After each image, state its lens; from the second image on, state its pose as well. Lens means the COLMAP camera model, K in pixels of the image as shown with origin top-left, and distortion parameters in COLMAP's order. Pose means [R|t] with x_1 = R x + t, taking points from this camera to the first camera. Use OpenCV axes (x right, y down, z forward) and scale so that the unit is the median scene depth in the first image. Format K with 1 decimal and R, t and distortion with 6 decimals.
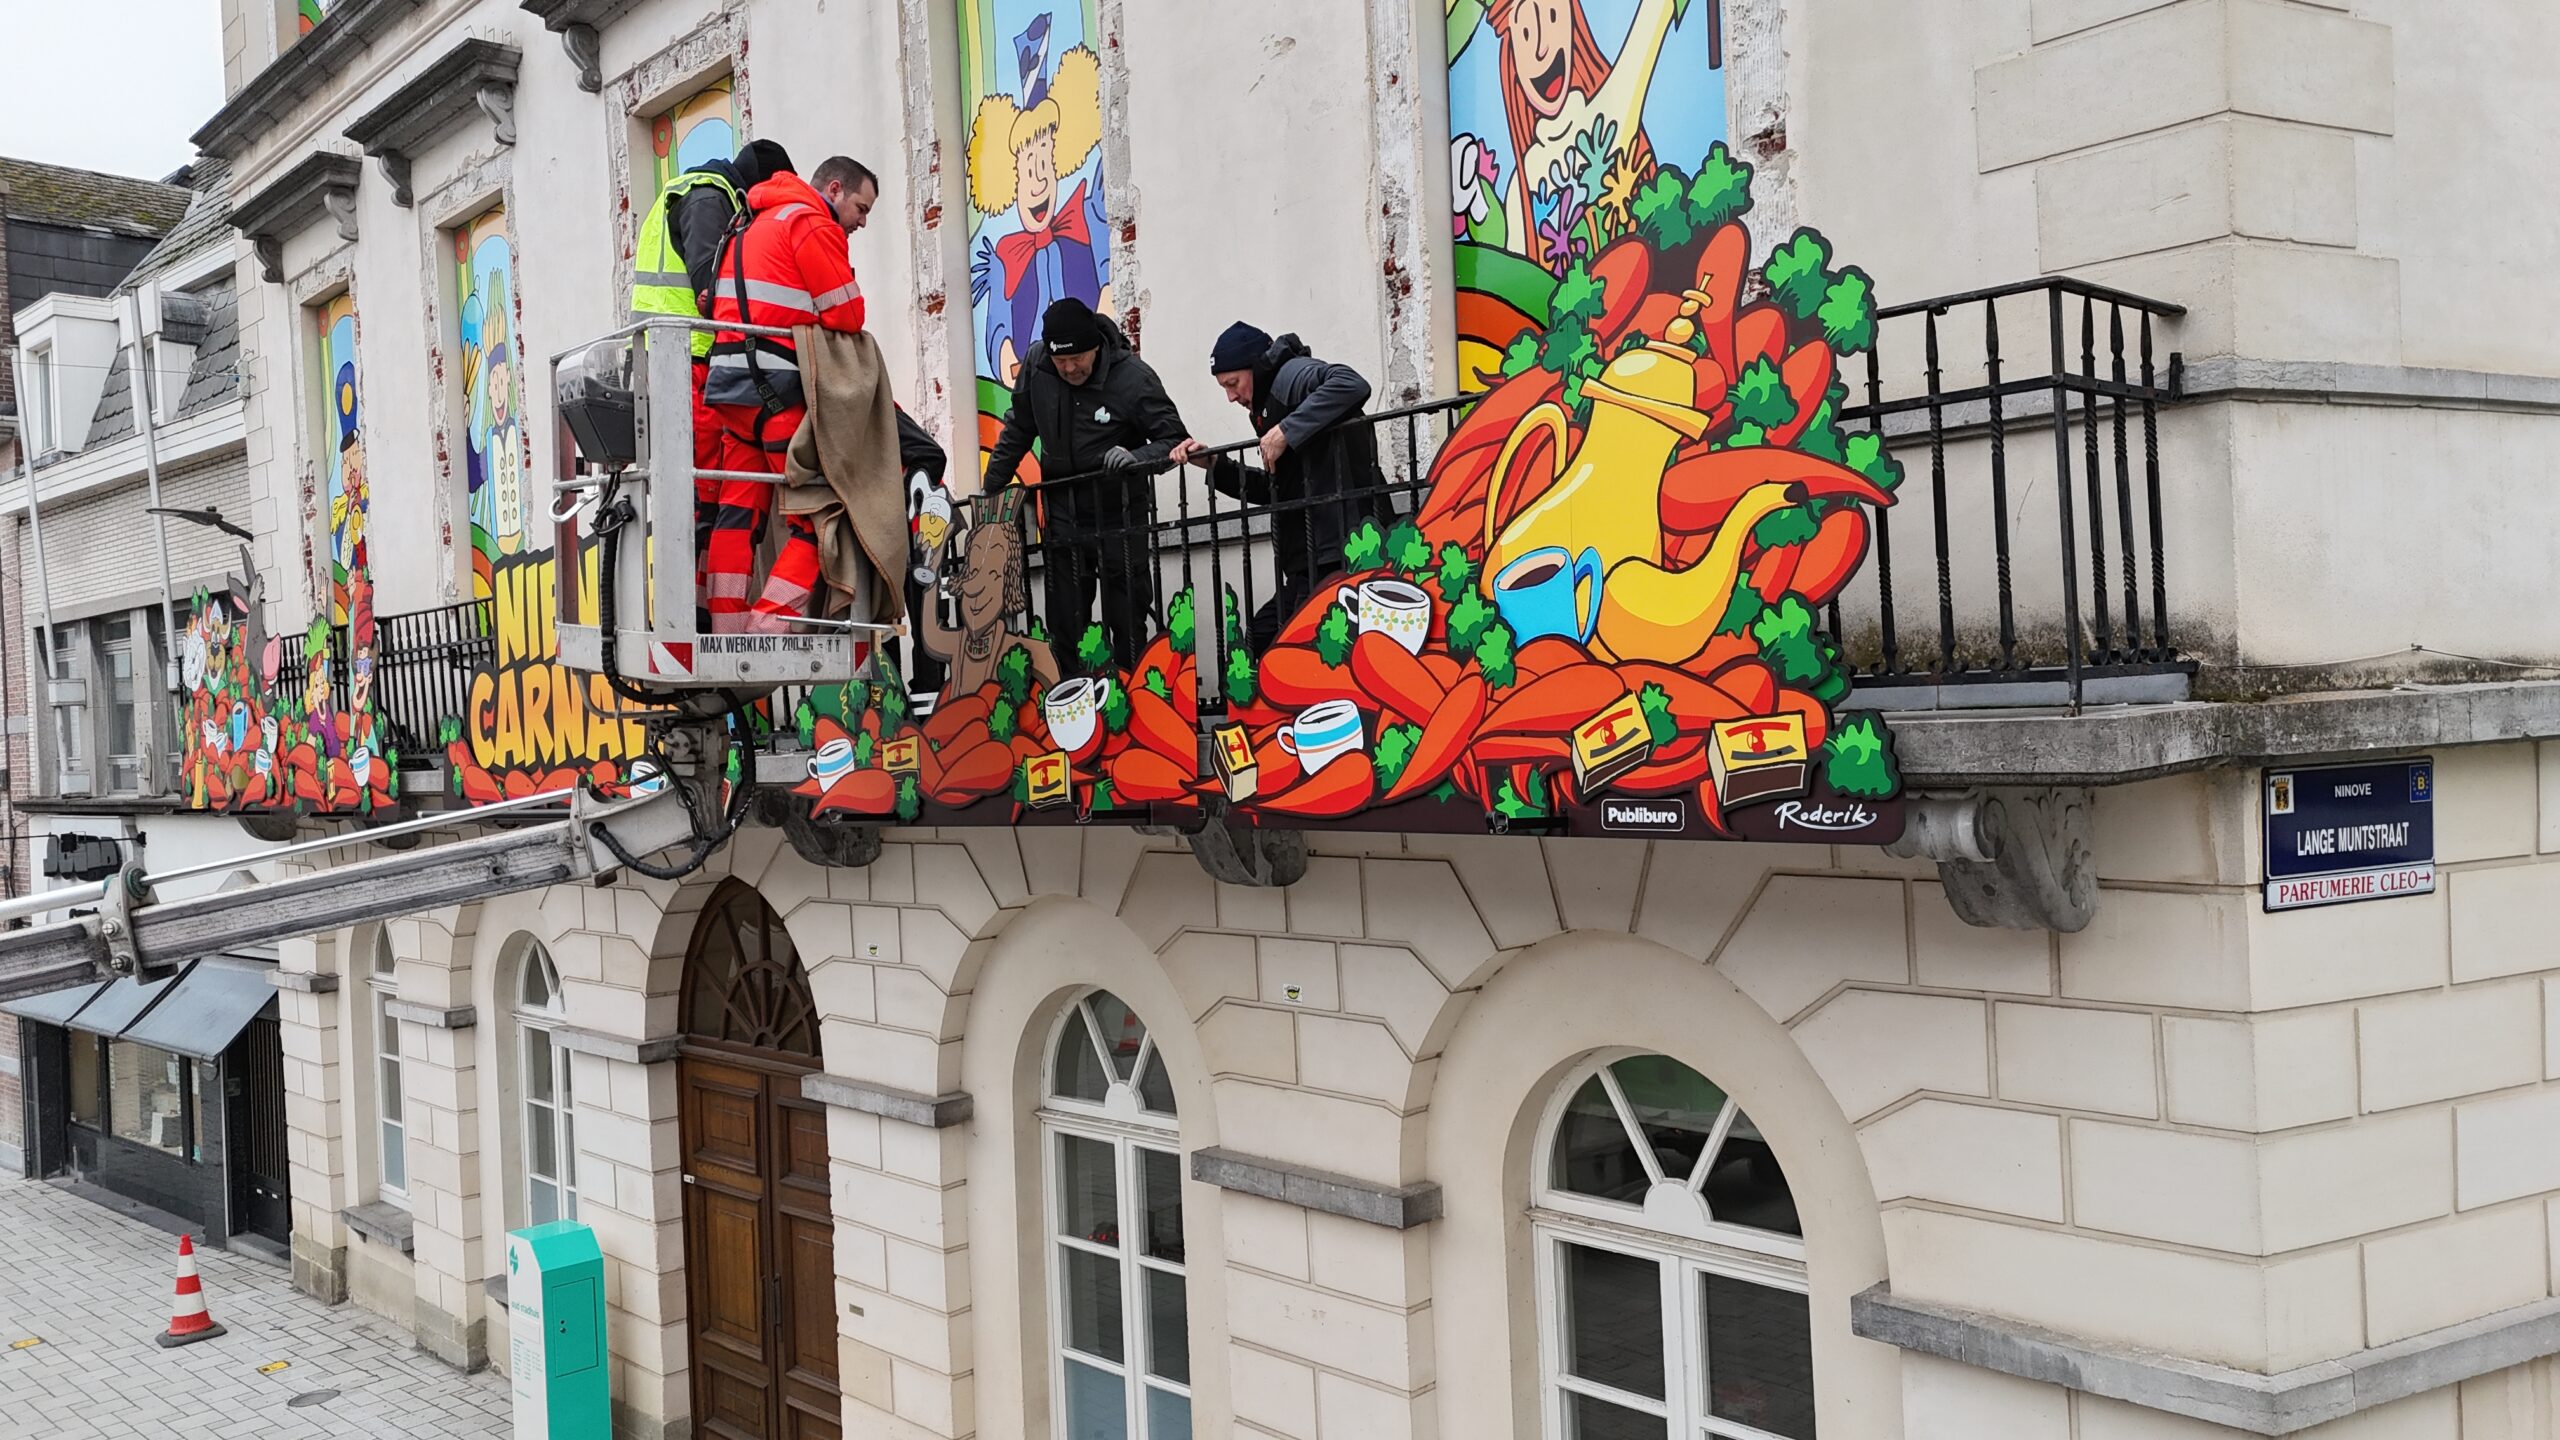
lens RADIAL K [[1872.7, 0, 1280.0], [0, 1872.7, 720.0], [0, 0, 1]] dist [0.098220, -0.094148]
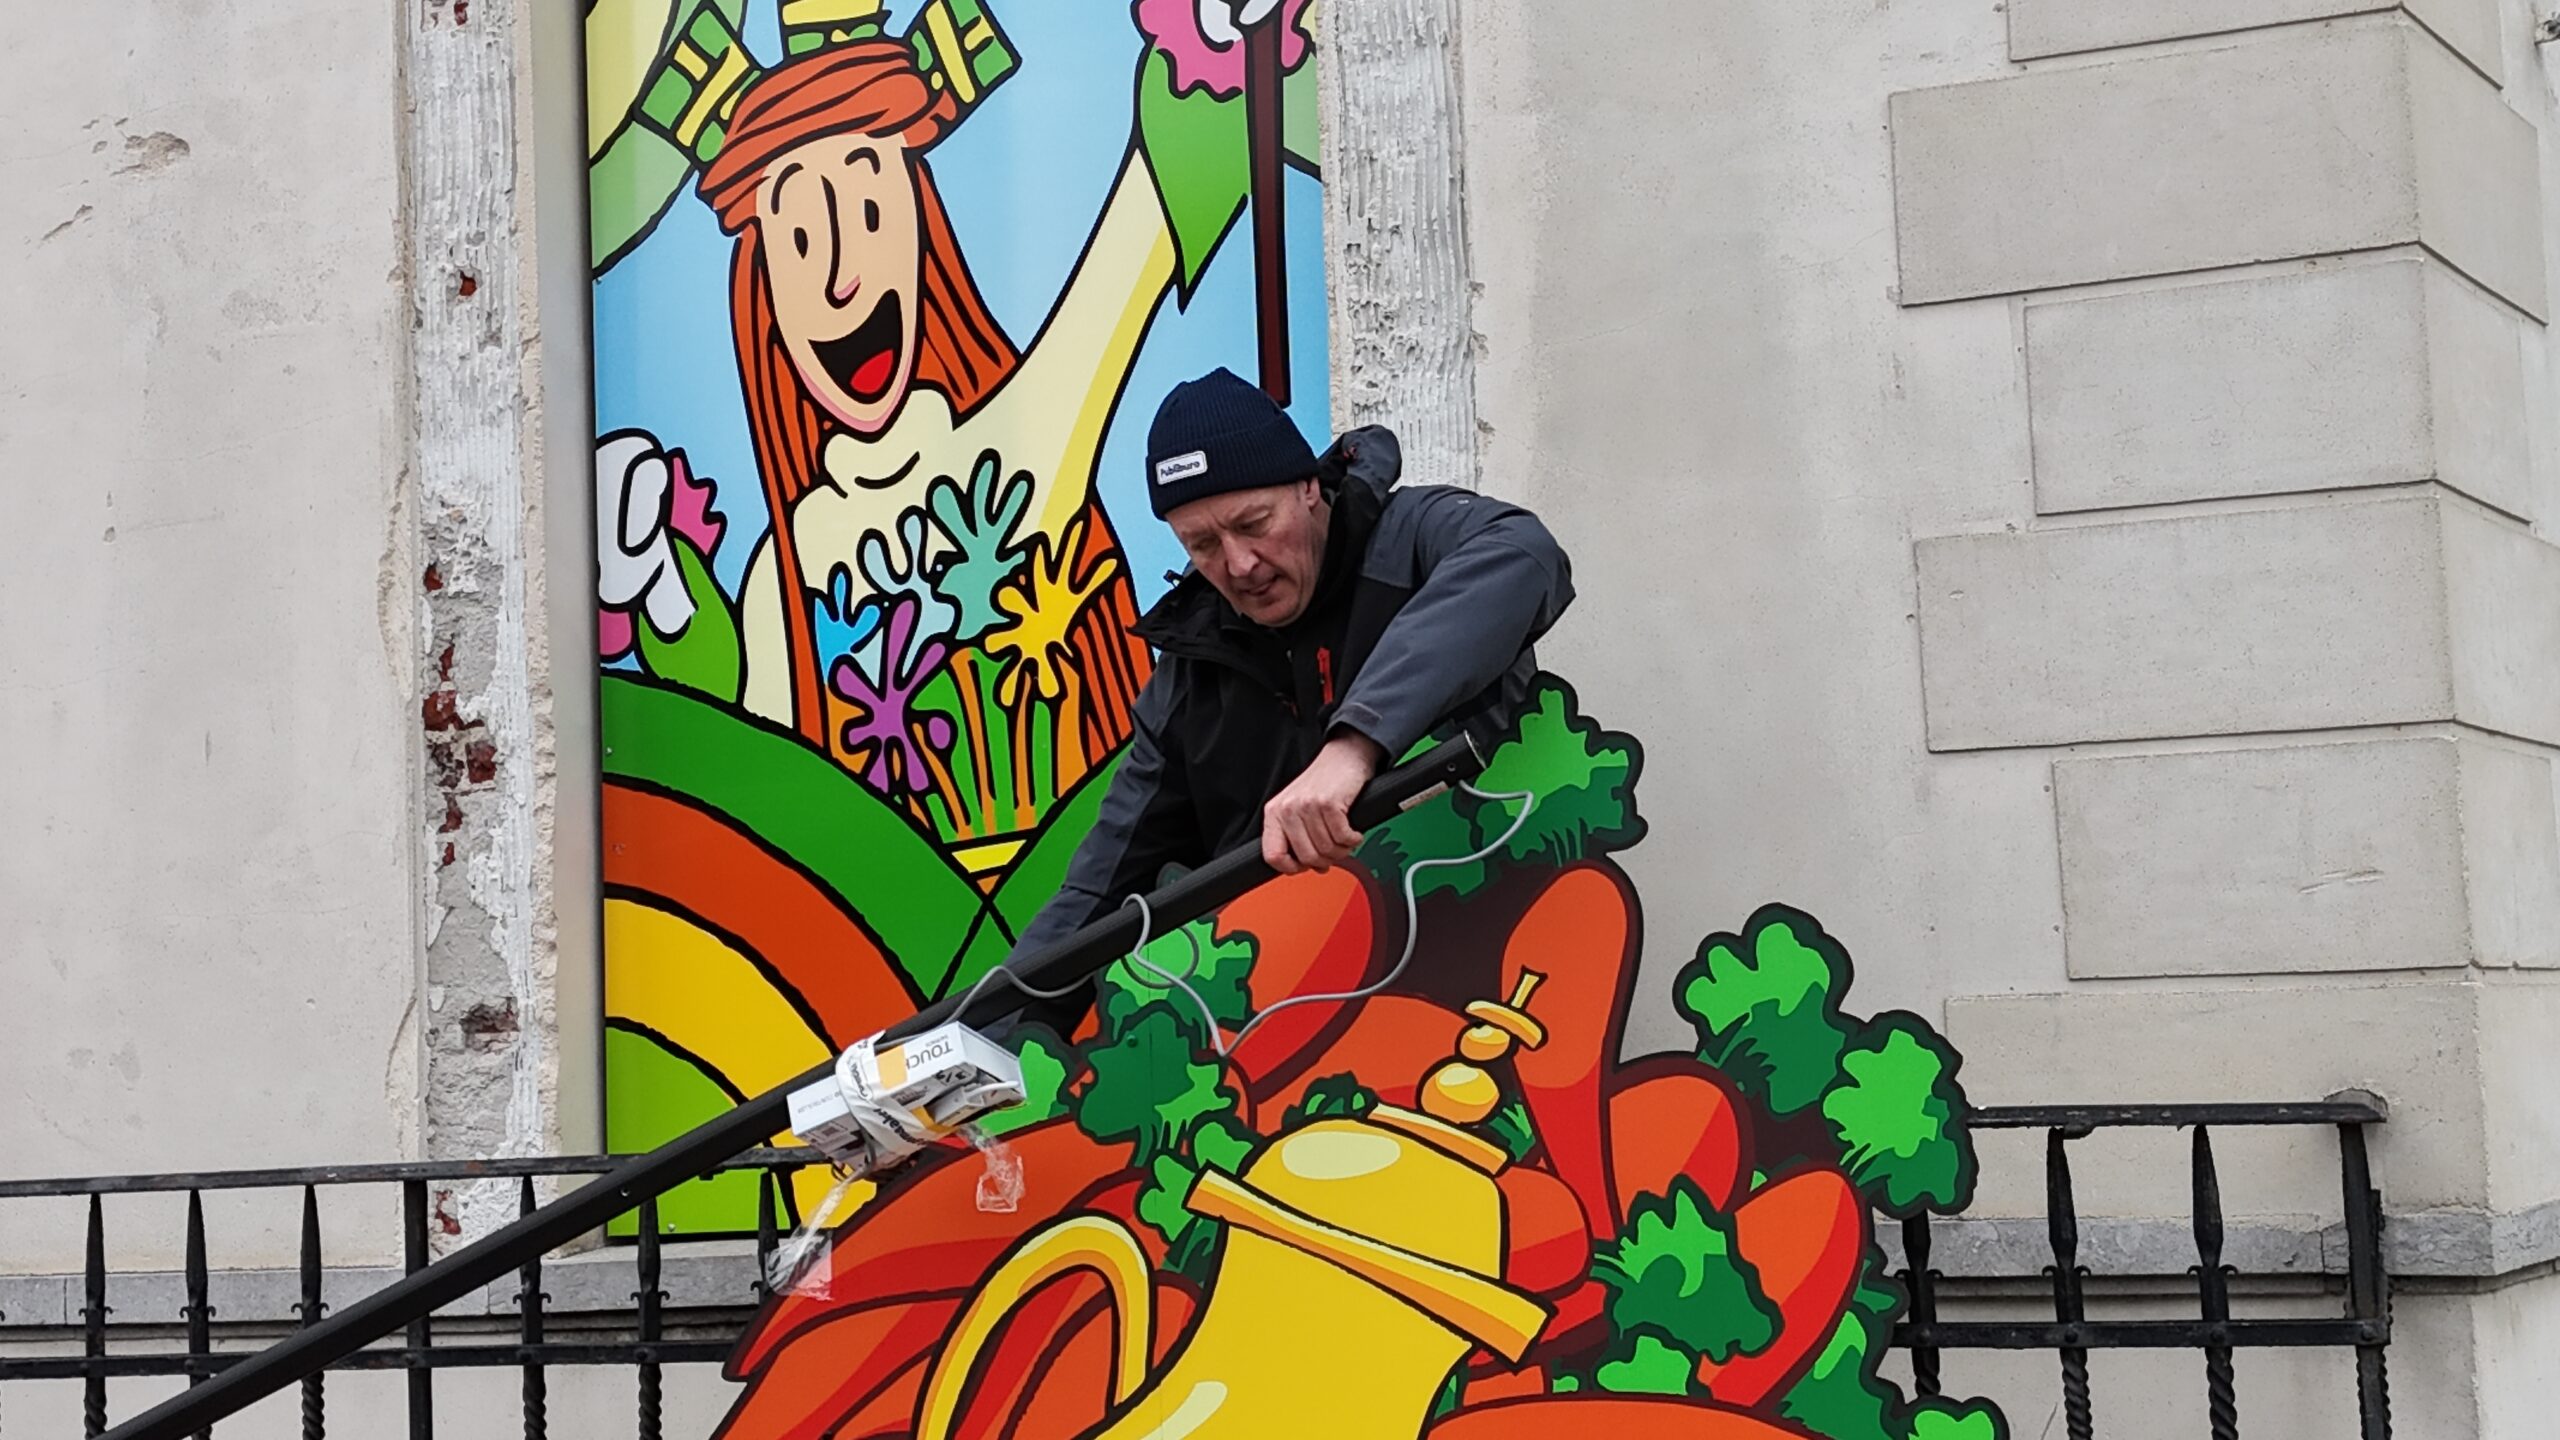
lens RADIAL K [[3221.6, 0, 1228.9], [0, 3221.6, 759.0], [0, 0, 1]] dist [0.172400, -0.600043]
pose [[0.865375, 0.050749, 0.498548, -0.158645], [0.005377, 0.993861, -0.110502, -0.160369], [-0.501096, 0.098307, 0.859790, 0.315647]]
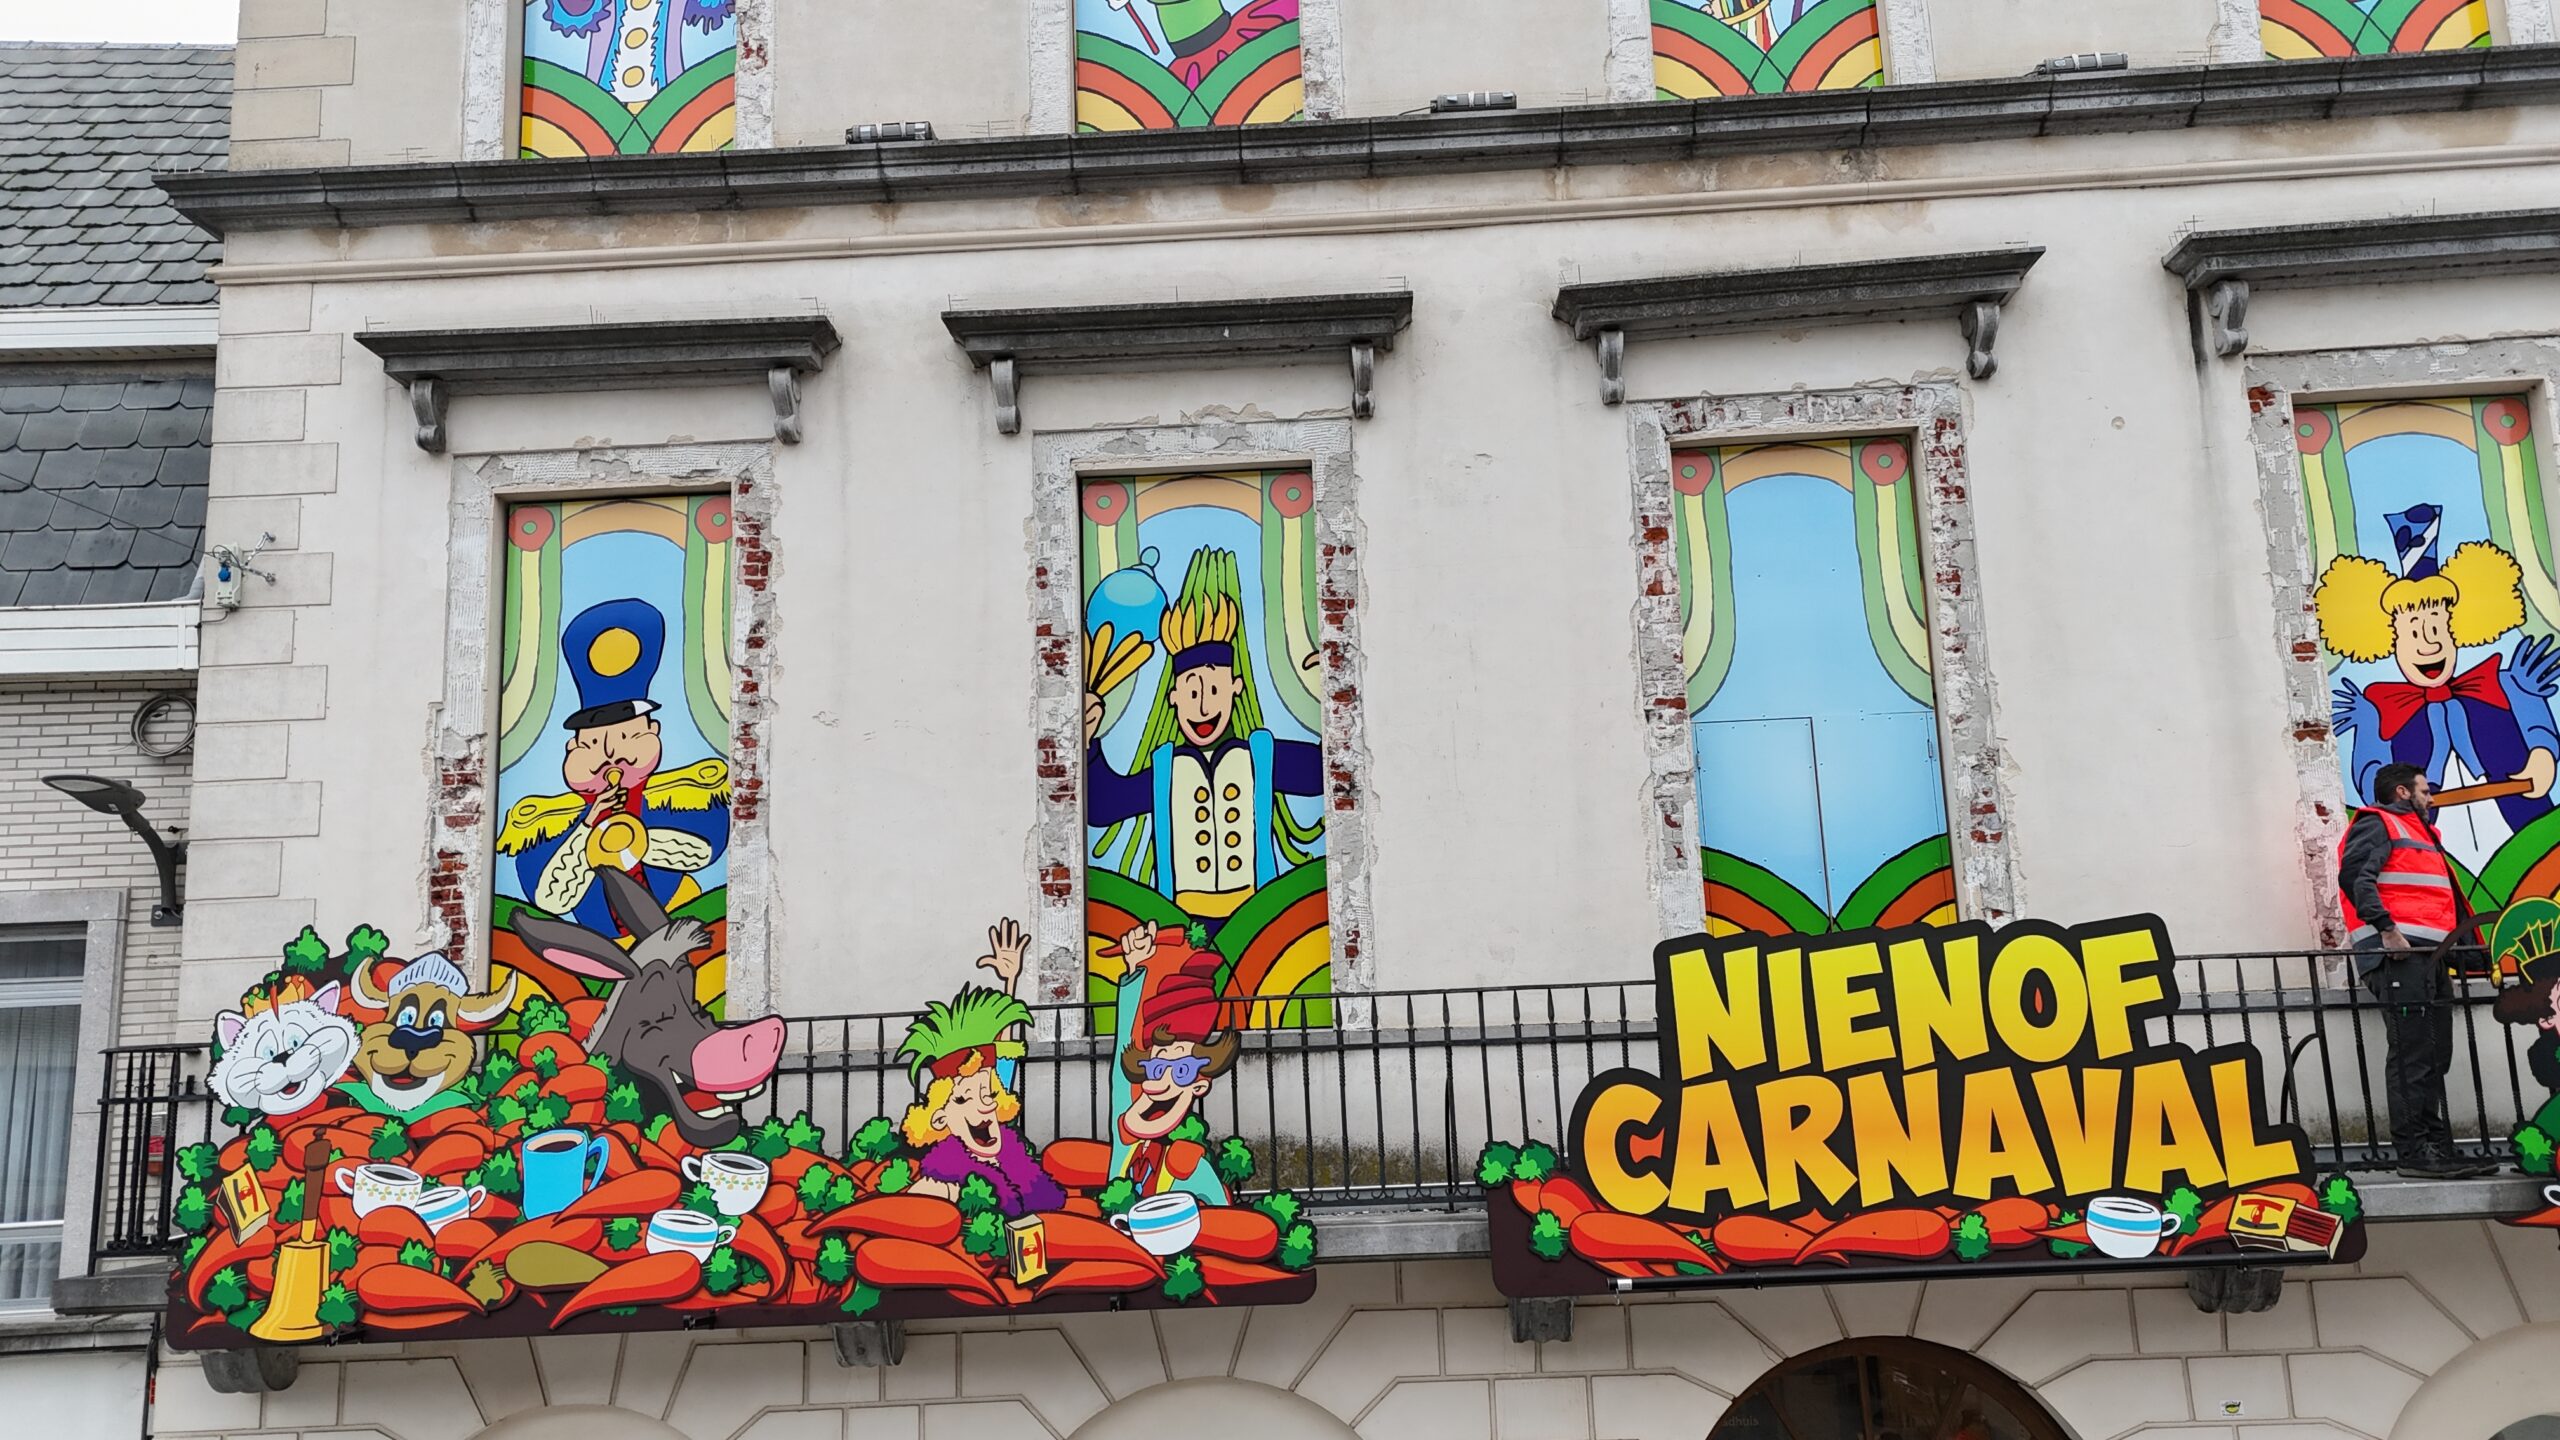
lens RADIAL K [[1859.2, 0, 1280.0], [0, 1859.2, 720.0], [0, 0, 1]] dist [0.097236, -0.098276]
pose [[0.710209, 0.148885, 0.688067, -1.850859], [0.011483, 0.974801, -0.222782, -0.002034], [-0.703897, 0.166123, 0.690603, 0.967994]]
